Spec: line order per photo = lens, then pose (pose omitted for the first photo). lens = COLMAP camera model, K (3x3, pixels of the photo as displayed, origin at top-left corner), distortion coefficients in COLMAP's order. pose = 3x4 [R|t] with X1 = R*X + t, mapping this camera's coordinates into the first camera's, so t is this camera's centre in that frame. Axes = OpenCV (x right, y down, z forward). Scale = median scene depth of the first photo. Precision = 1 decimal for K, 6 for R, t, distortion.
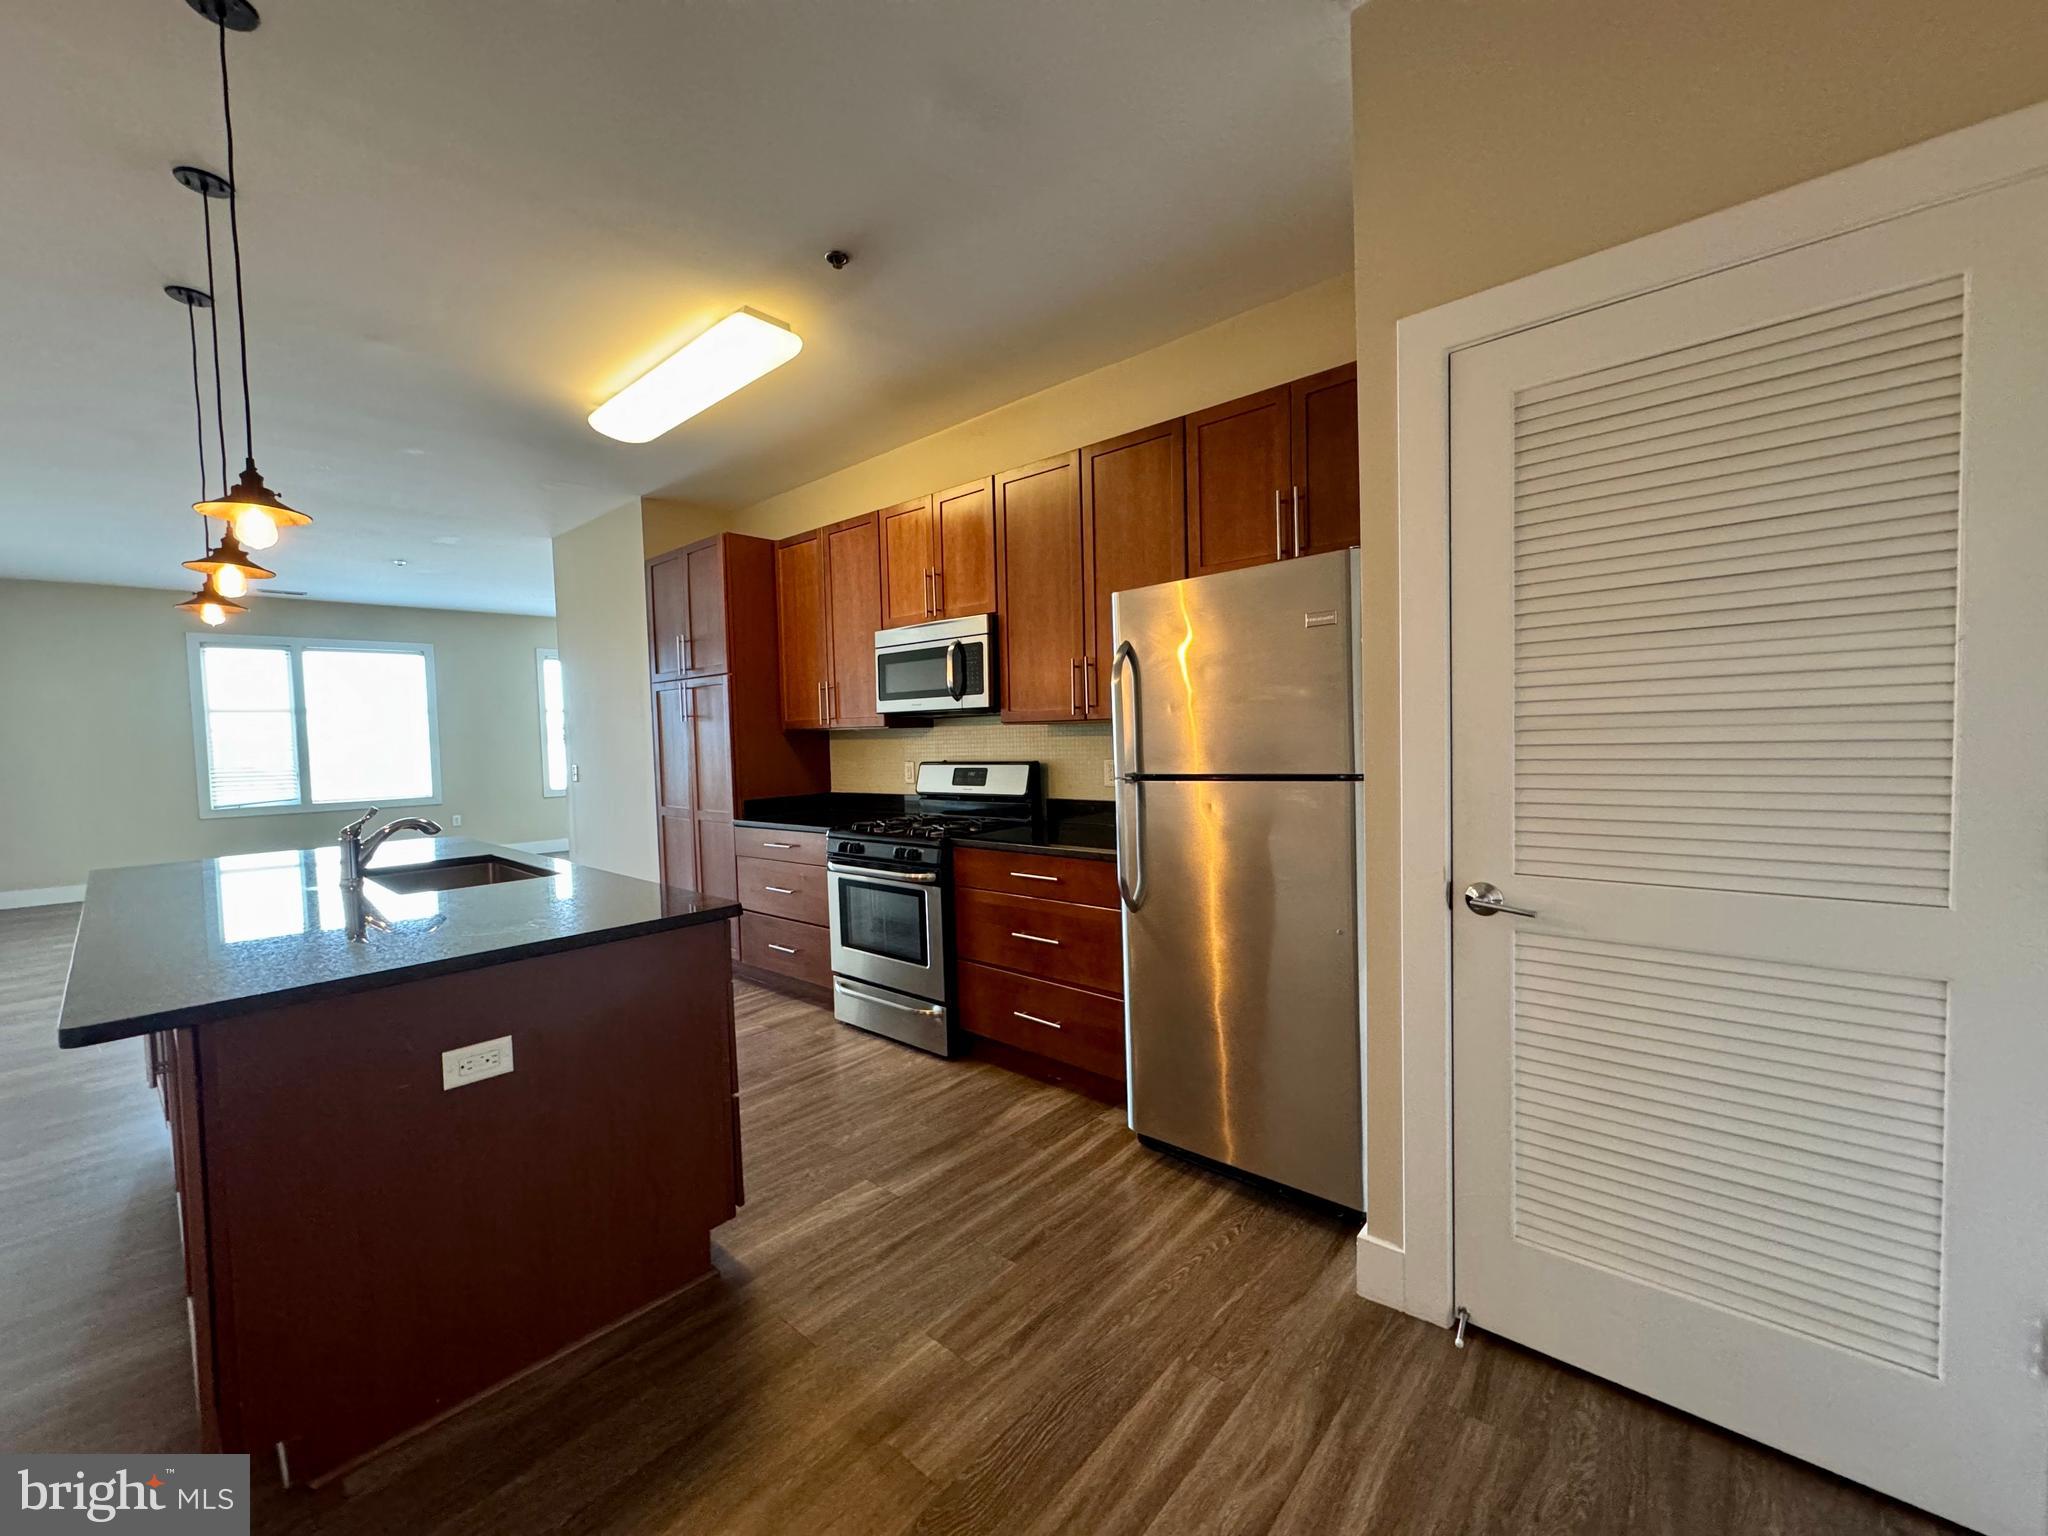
lens RADIAL K [[818.6, 0, 1020.7], [0, 818.6, 765.2], [0, 0, 1]] dist [0.001042, 0.000111]
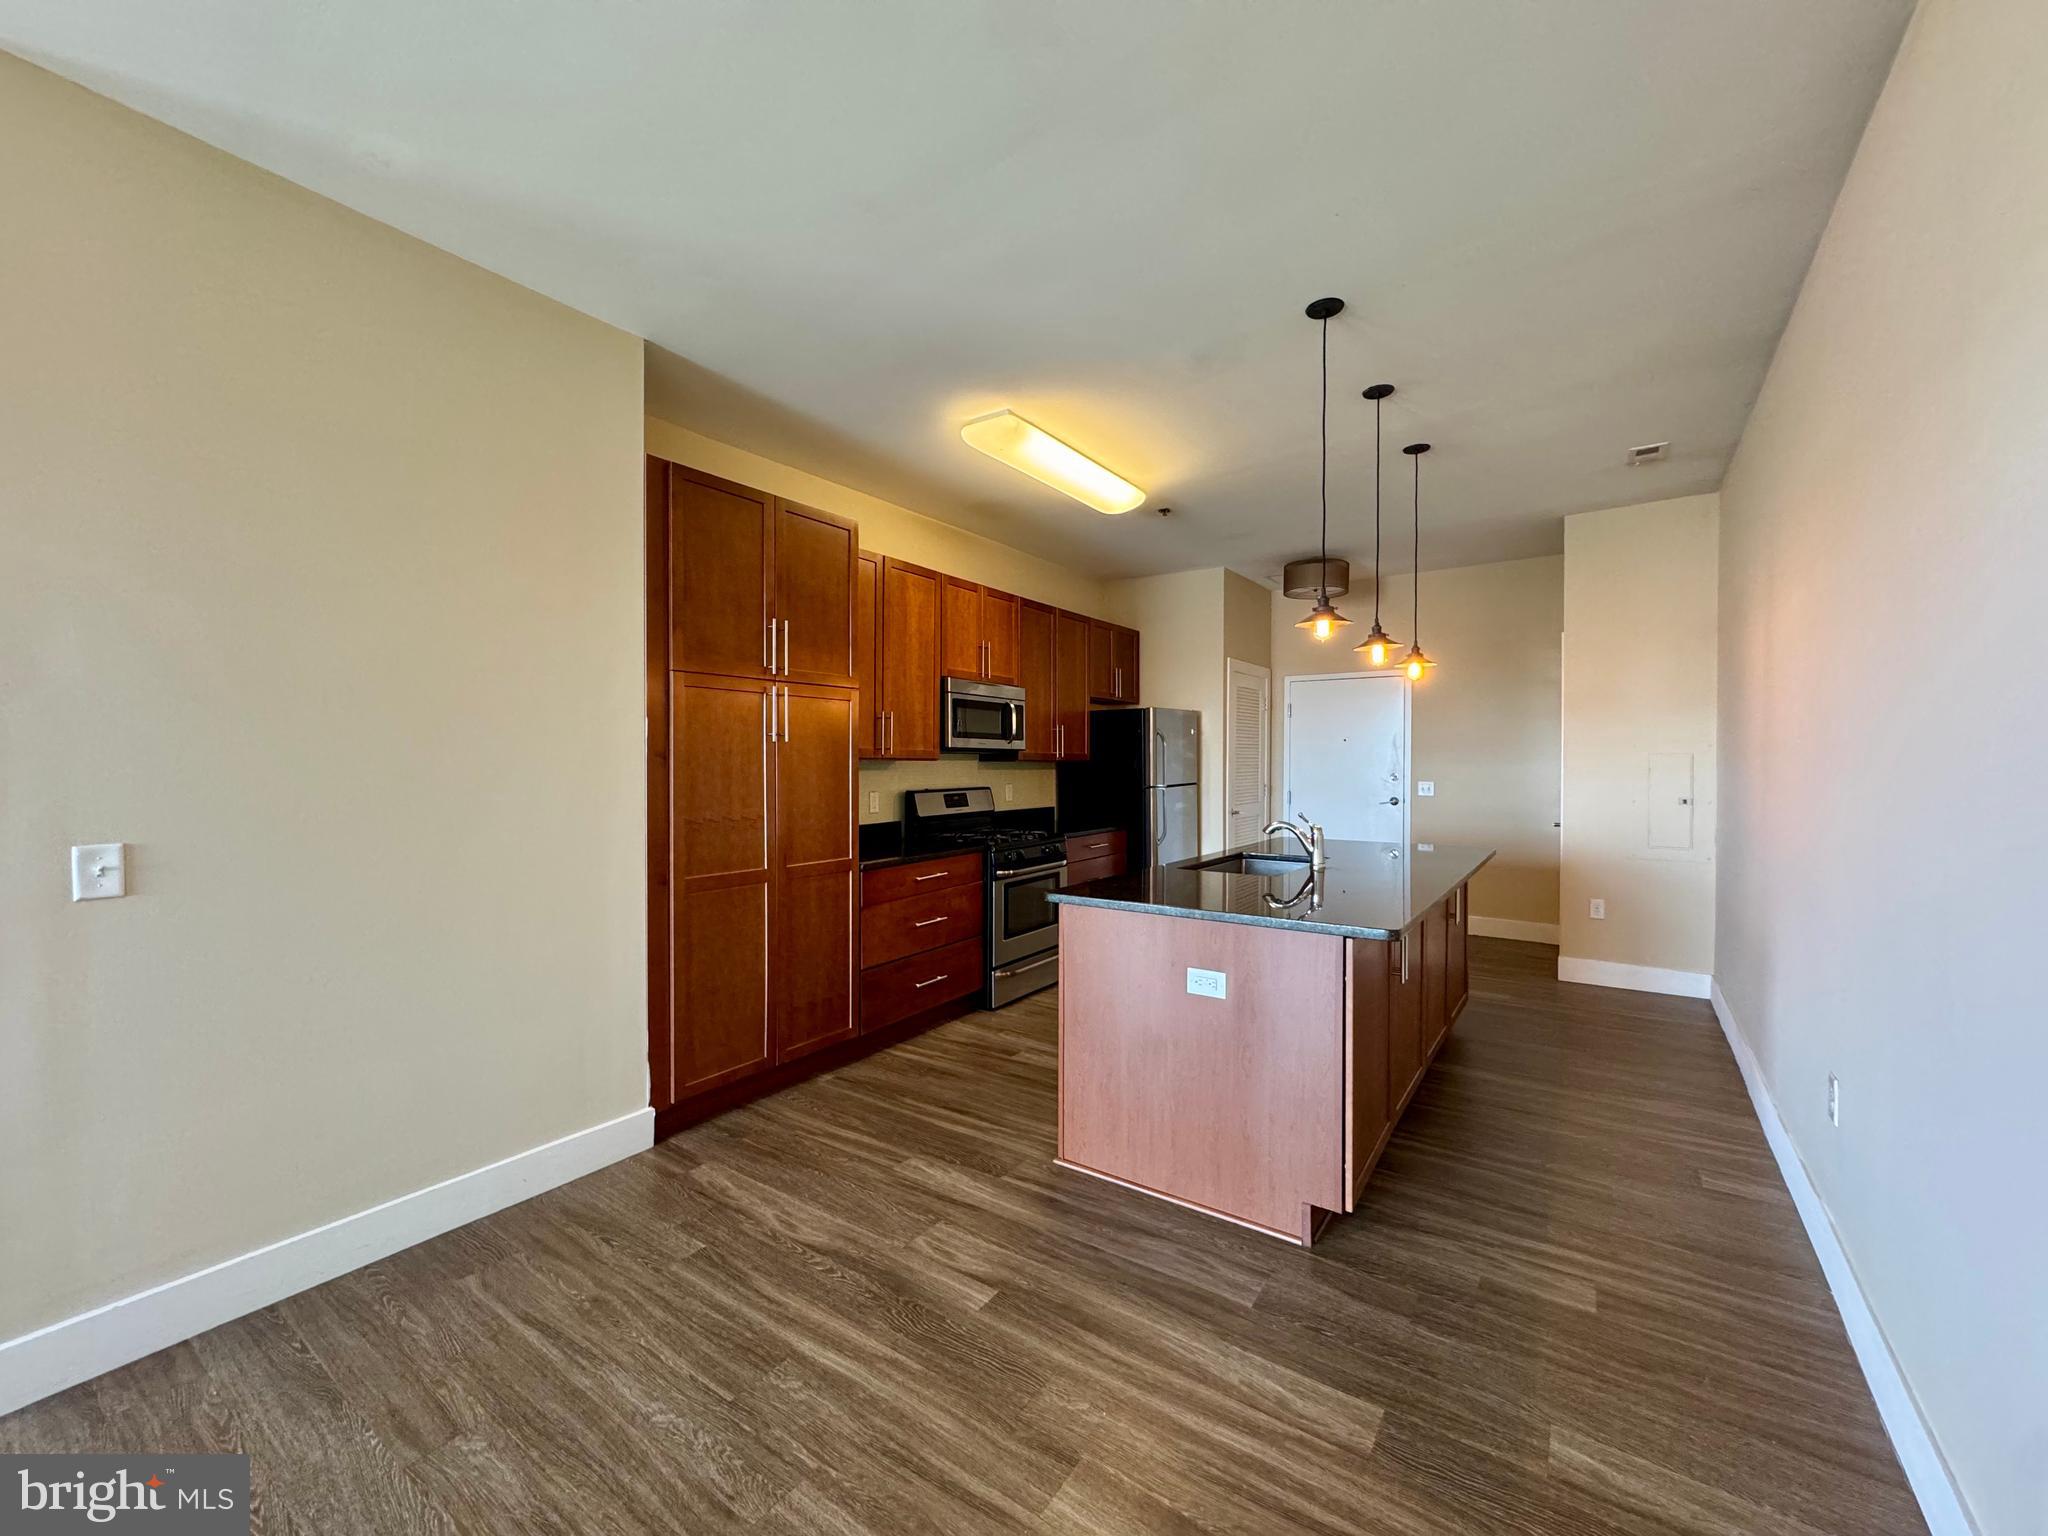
lens RADIAL K [[818.6, 0, 1021.8], [0, 818.6, 770.0], [0, 0, 1]] dist [0.001042, 0.000111]
pose [[-0.122854, 0.019032, 0.992242, -1.364462], [0.035863, 0.999248, -0.014726, -0.010844], [-0.991777, 0.033776, -0.123444, 1.072599]]
